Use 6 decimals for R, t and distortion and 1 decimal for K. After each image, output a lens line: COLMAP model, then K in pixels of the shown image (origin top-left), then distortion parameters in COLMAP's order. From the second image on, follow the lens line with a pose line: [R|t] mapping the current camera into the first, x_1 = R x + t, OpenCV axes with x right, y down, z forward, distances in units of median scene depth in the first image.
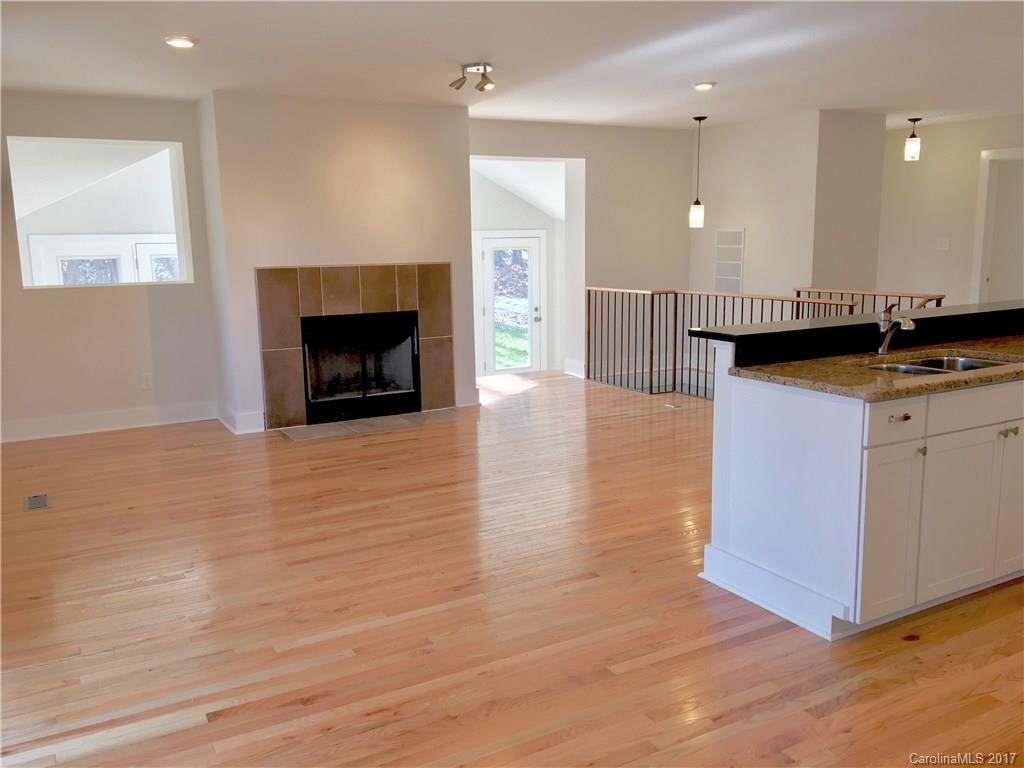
lens RADIAL K [[859.3, 0, 512.0], [0, 859.3, 384.0], [0, 0, 1]] dist [0.097150, -0.150033]
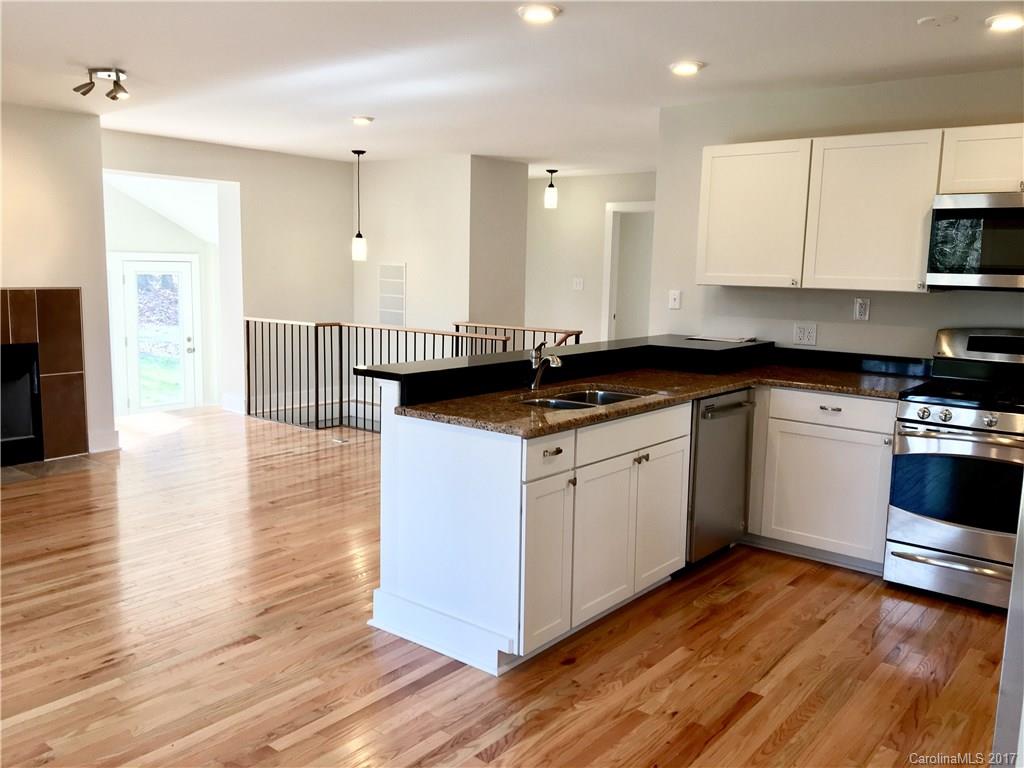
lens RADIAL K [[859.3, 0, 512.0], [0, 859.3, 384.0], [0, 0, 1]] dist [0.097150, -0.150033]
pose [[0.928107, -0.016711, 0.371939, 0.007627], [0.029216, 0.999181, -0.028009, -0.009231], [-0.371166, 0.036861, 0.927834, 0.028221]]
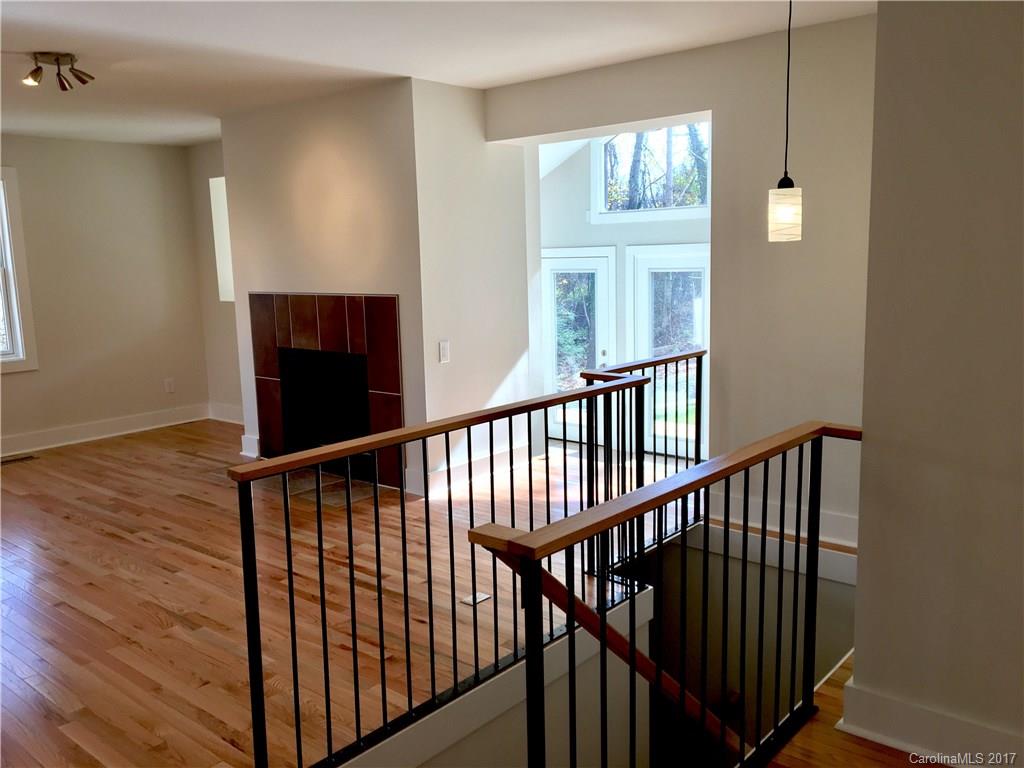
lens RADIAL K [[859.3, 0, 512.0], [0, 859.3, 384.0], [0, 0, 1]] dist [0.097150, -0.150033]
pose [[0.345161, 0.152314, -0.926102, 0.974707], [-0.130896, 0.984912, 0.113201, -0.240447], [0.929371, 0.082151, 0.359890, 1.228784]]
